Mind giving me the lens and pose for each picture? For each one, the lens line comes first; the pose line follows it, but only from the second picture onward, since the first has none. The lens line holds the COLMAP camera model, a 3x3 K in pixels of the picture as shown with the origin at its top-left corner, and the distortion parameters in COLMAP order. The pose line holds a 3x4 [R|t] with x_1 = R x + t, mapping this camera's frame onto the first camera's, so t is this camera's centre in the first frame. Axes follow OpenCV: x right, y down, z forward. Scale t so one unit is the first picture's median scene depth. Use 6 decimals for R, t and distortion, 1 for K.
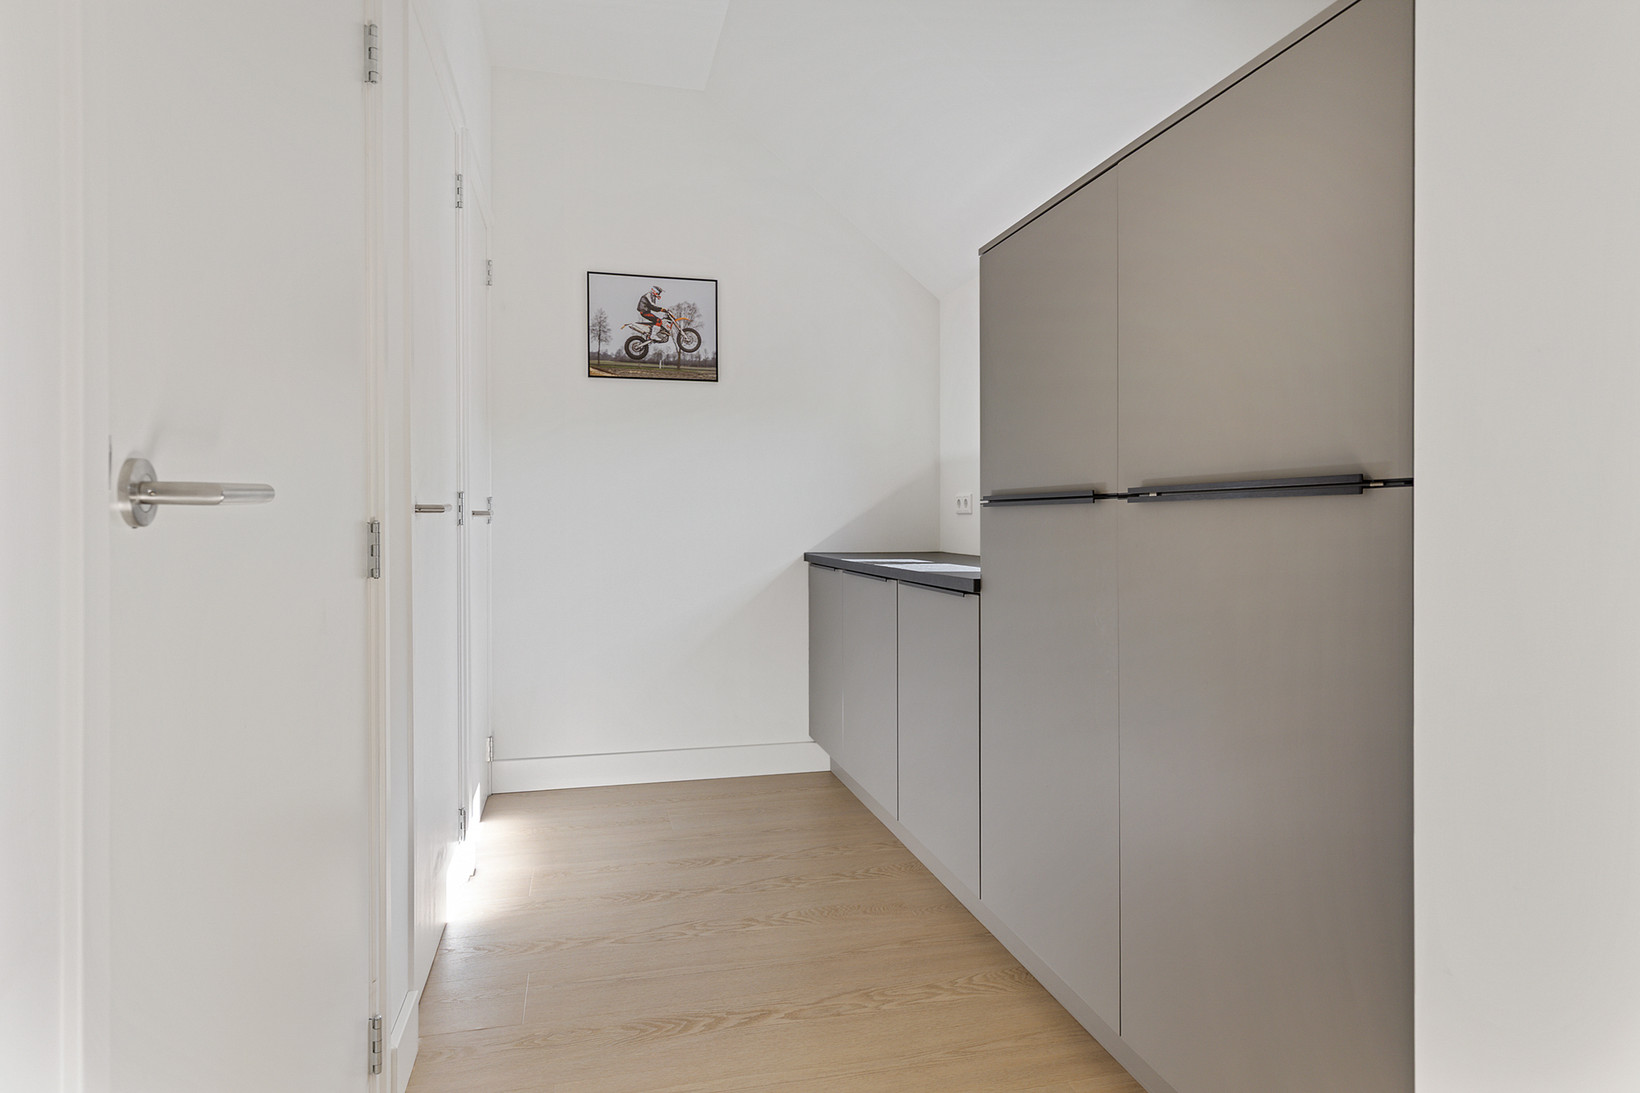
lens RADIAL K [[921.4, 0, 821.5], [0, 921.4, 532.8], [0, 0, 1]] dist [0.012034, 0.000916]
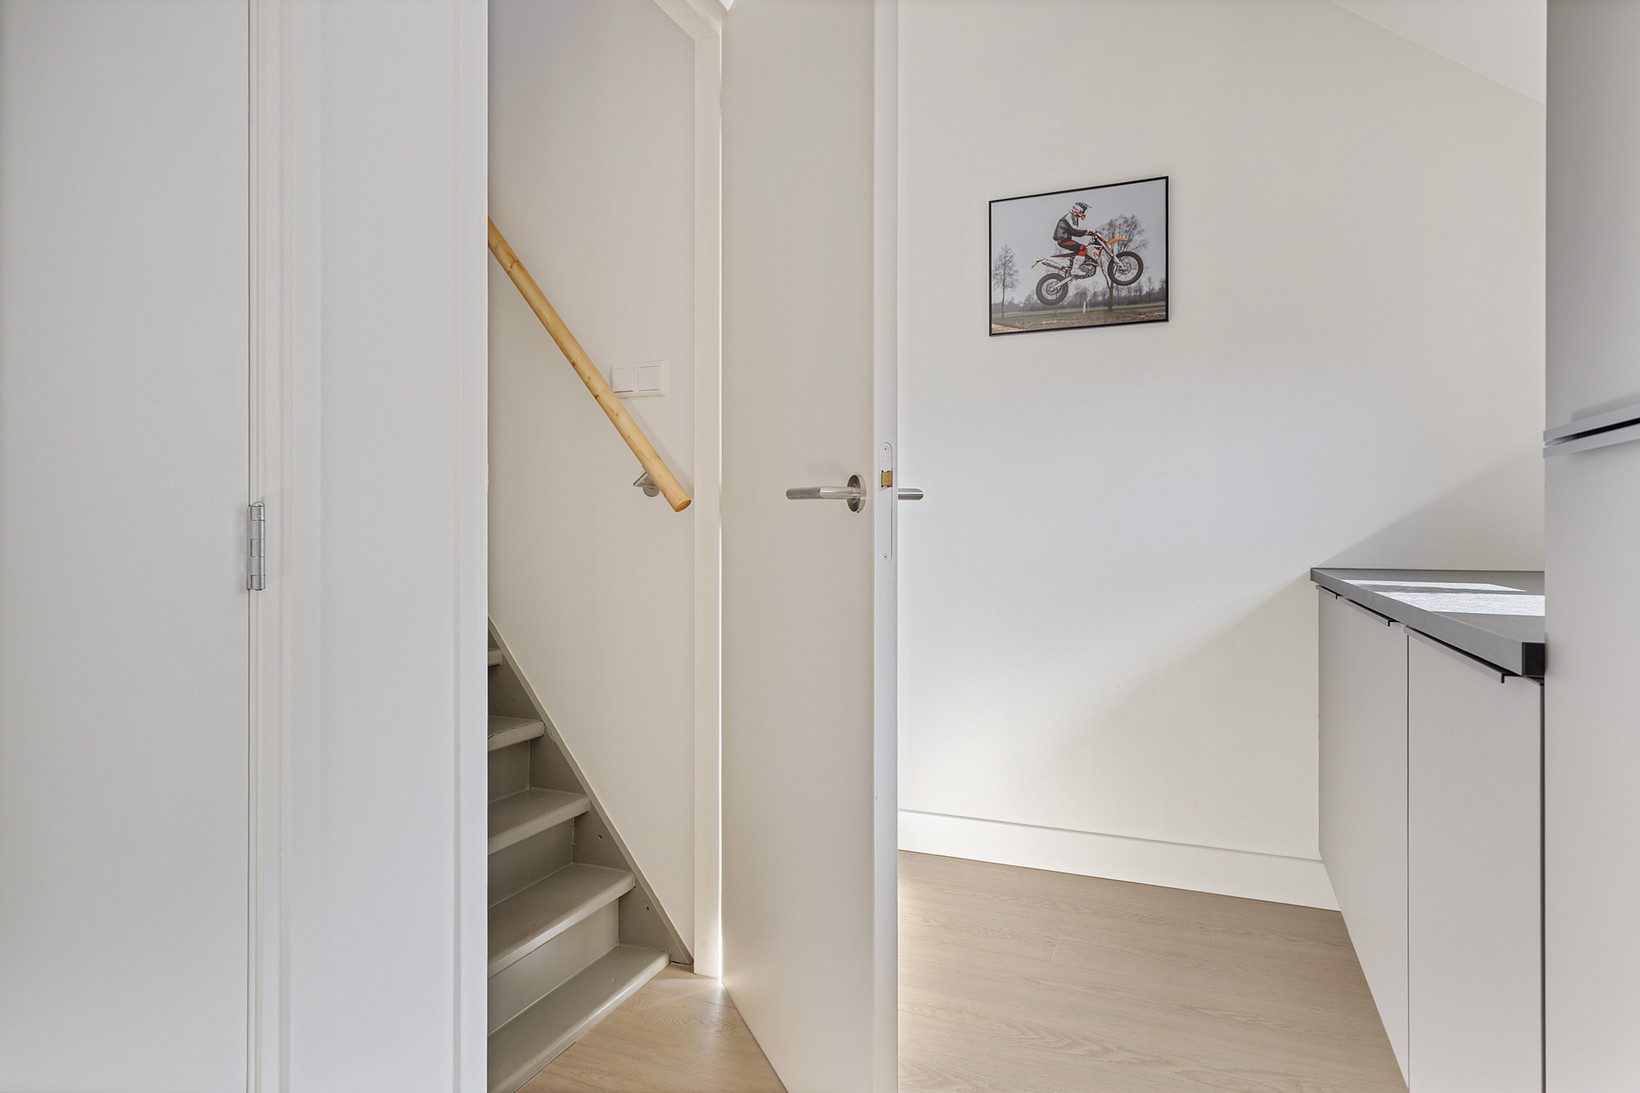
lens RADIAL K [[921.4, 0, 821.5], [0, 921.4, 532.8], [0, 0, 1]] dist [0.012034, 0.000916]
pose [[0.803337, 0.001536, -0.595522, 0.096380], [-0.006400, 0.999961, -0.006054, 0.003338], [0.595490, 0.008675, 0.803316, 0.285041]]
